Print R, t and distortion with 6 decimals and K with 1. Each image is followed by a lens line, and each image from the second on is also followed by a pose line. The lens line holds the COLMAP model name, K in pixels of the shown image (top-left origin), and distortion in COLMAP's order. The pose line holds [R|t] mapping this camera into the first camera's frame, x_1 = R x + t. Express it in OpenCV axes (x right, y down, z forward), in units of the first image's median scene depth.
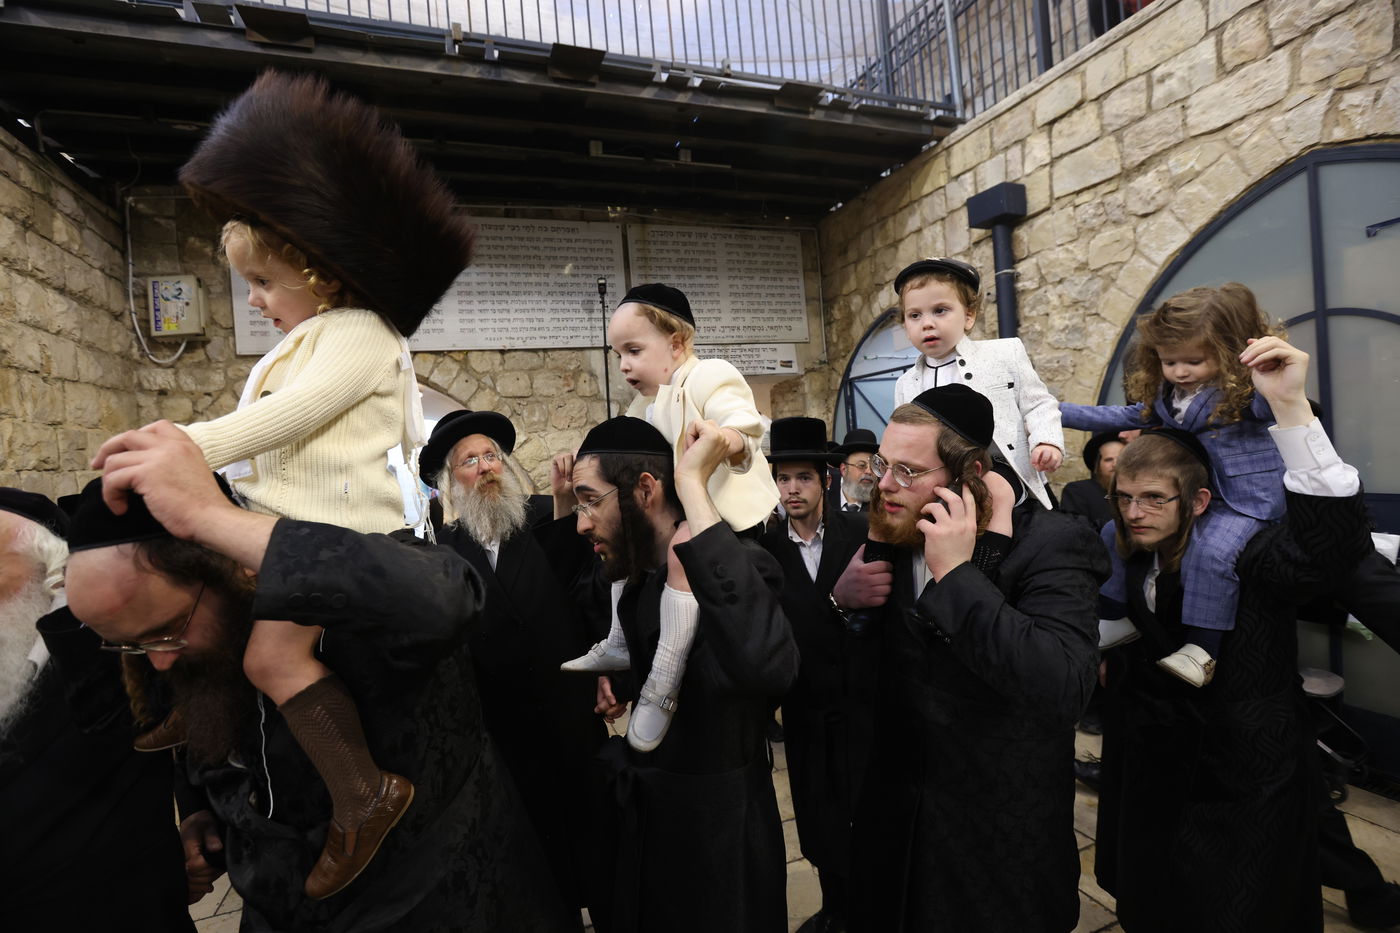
lens RADIAL K [[632.4, 0, 697.9], [0, 632.4, 457.7], [0, 0, 1]] dist [-0.038261, 0.010826]
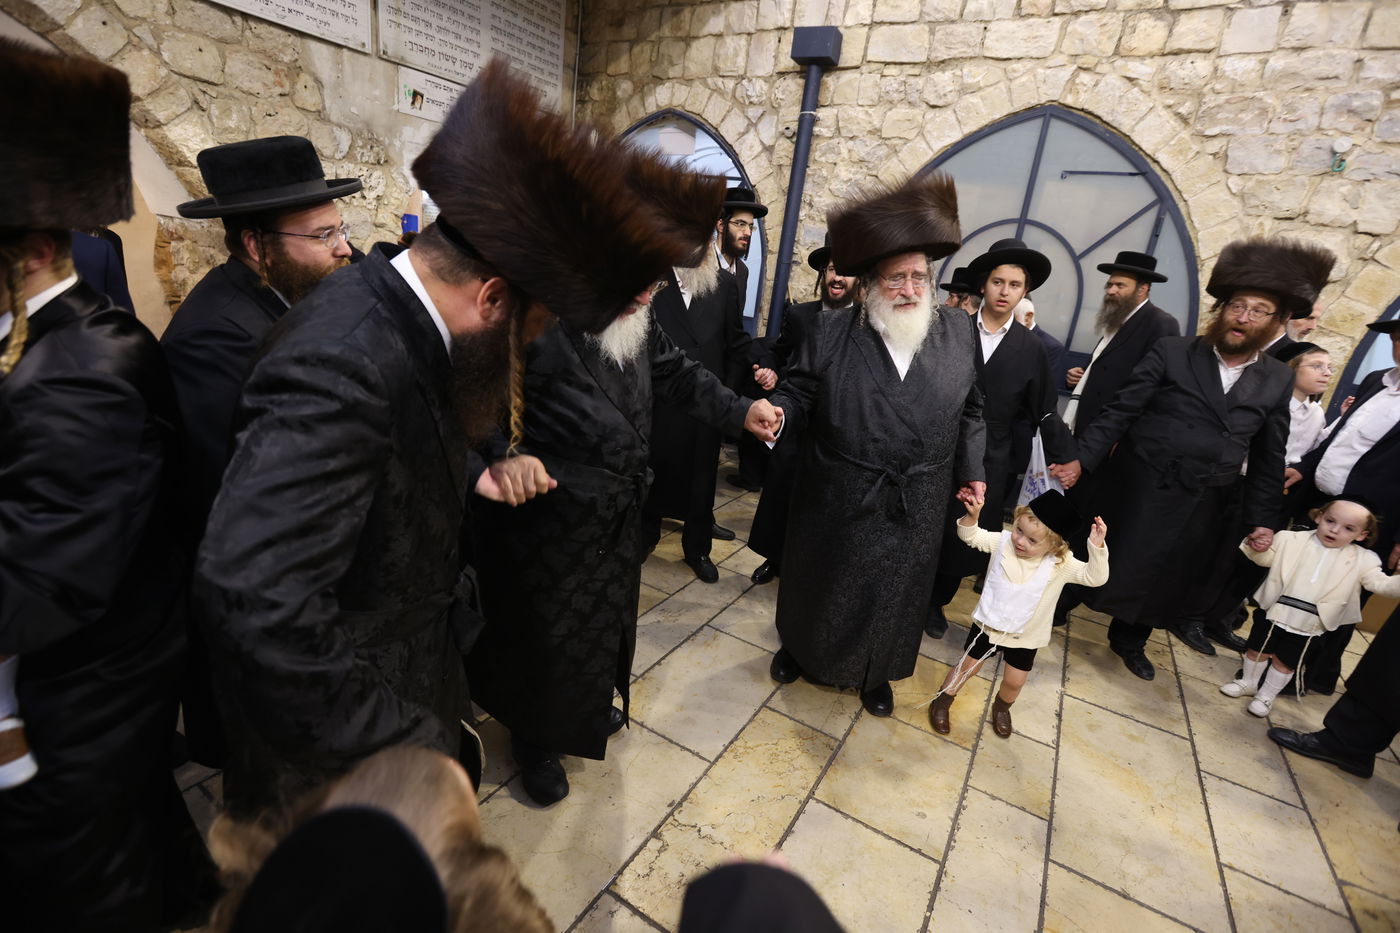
lens RADIAL K [[632.4, 0, 694.7], [0, 632.4, 451.8], [0, 0, 1]] dist [-0.038261, 0.010826]
pose [[0.769682, -0.030622, 0.637692, -0.364035], [-0.159905, 0.957764, 0.238994, 0.044774], [-0.618077, -0.285920, 0.732278, 0.121362]]
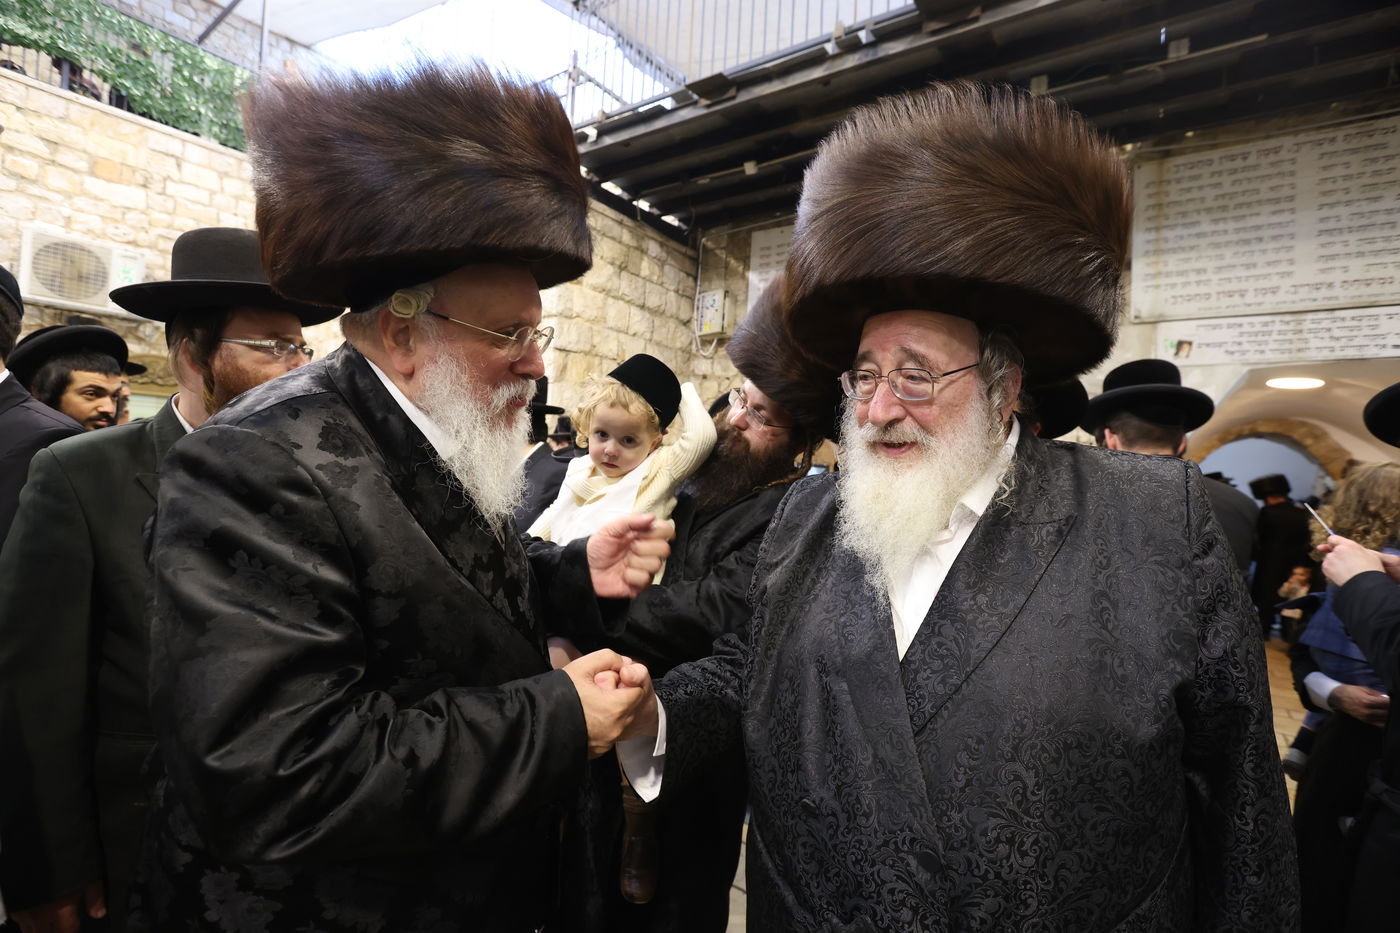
lens RADIAL K [[669.8, 0, 696.2], [0, 669.8, 457.2], [0, 0, 1]] dist [-0.029377, 0.011027]
pose [[0.548749, 0.094808, -0.830594, 0.368070], [-0.114983, 0.992665, 0.037342, 0.017301], [0.828042, 0.075012, 0.555626, 0.170211]]
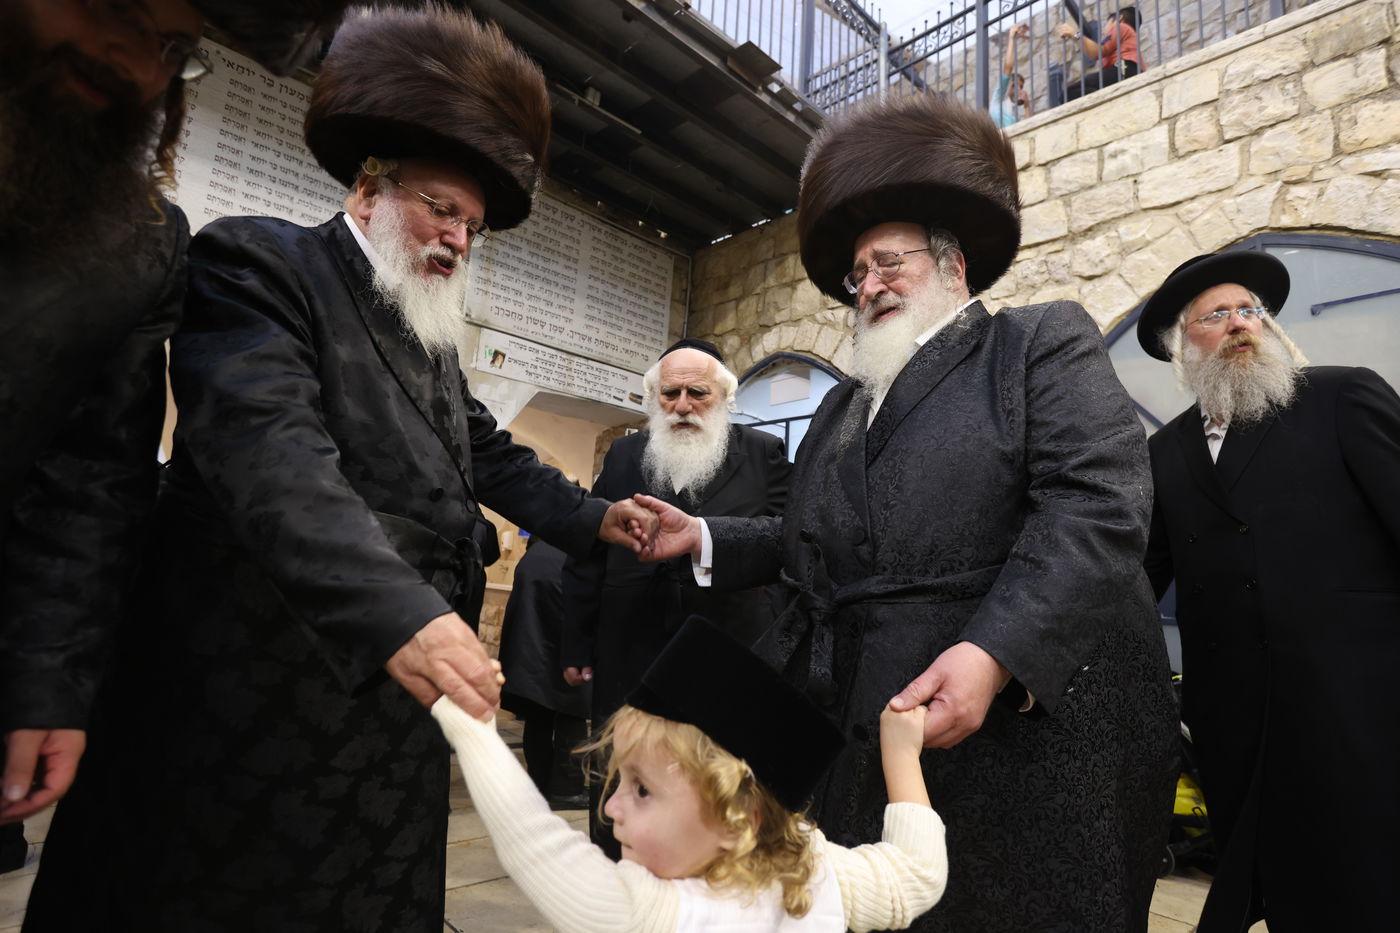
lens RADIAL K [[748.8, 0, 702.1], [0, 748.8, 438.7], [0, 0, 1]] dist [-0.006322, 0.014026]
pose [[0.911533, 0.212595, 0.352010, -0.147386], [-0.131801, 0.961878, -0.239623, 0.161066], [-0.389533, 0.172029, 0.904804, 0.157285]]
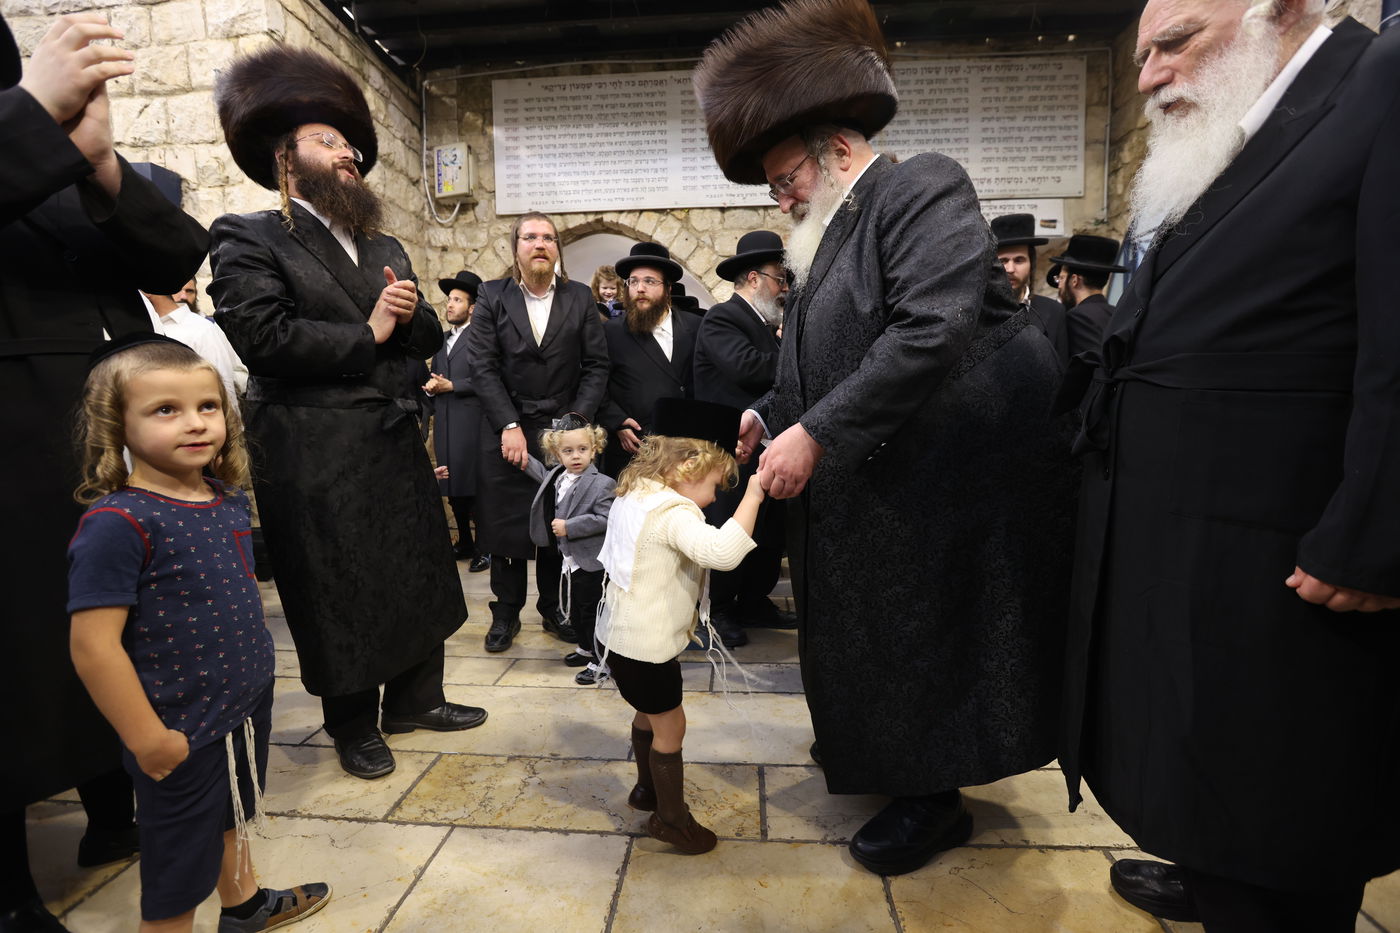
lens RADIAL K [[632.4, 0, 697.7], [0, 632.4, 463.6], [0, 0, 1]] dist [-0.038261, 0.010826]
pose [[0.914027, 0.100622, -0.392976, 0.097756], [-0.060317, 0.991690, 0.113631, 0.136254], [0.401144, -0.080159, 0.912501, 0.056843]]
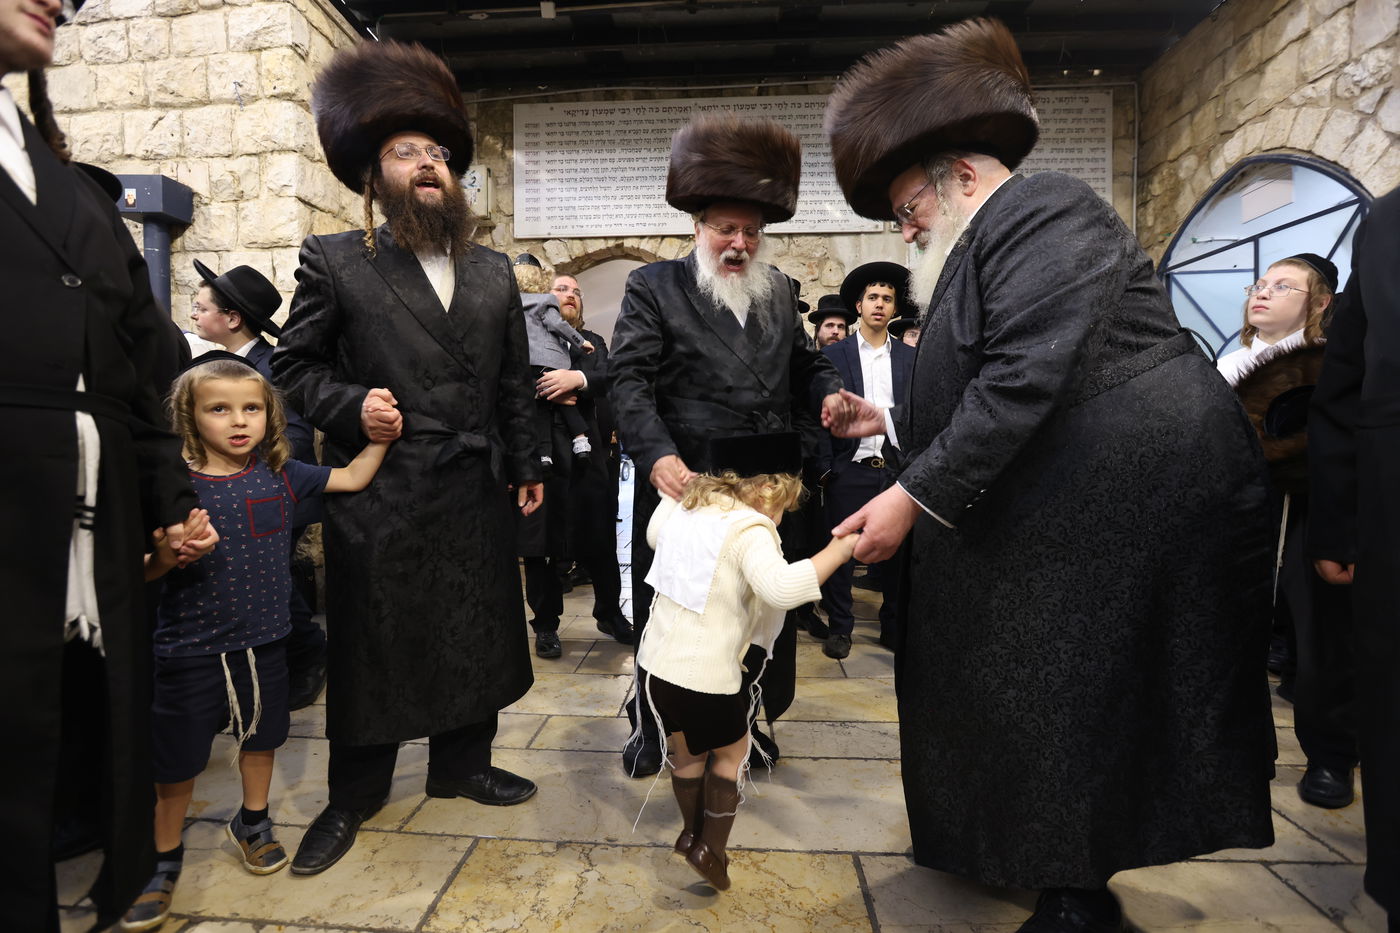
lens RADIAL K [[632.4, 0, 698.6], [0, 632.4, 459.8], [0, 0, 1]] dist [-0.038261, 0.010826]
pose [[0.917165, 0.087983, -0.388674, 0.035612], [-0.070677, 0.995775, 0.058630, 0.141591], [0.392191, -0.026303, 0.919508, 0.080646]]
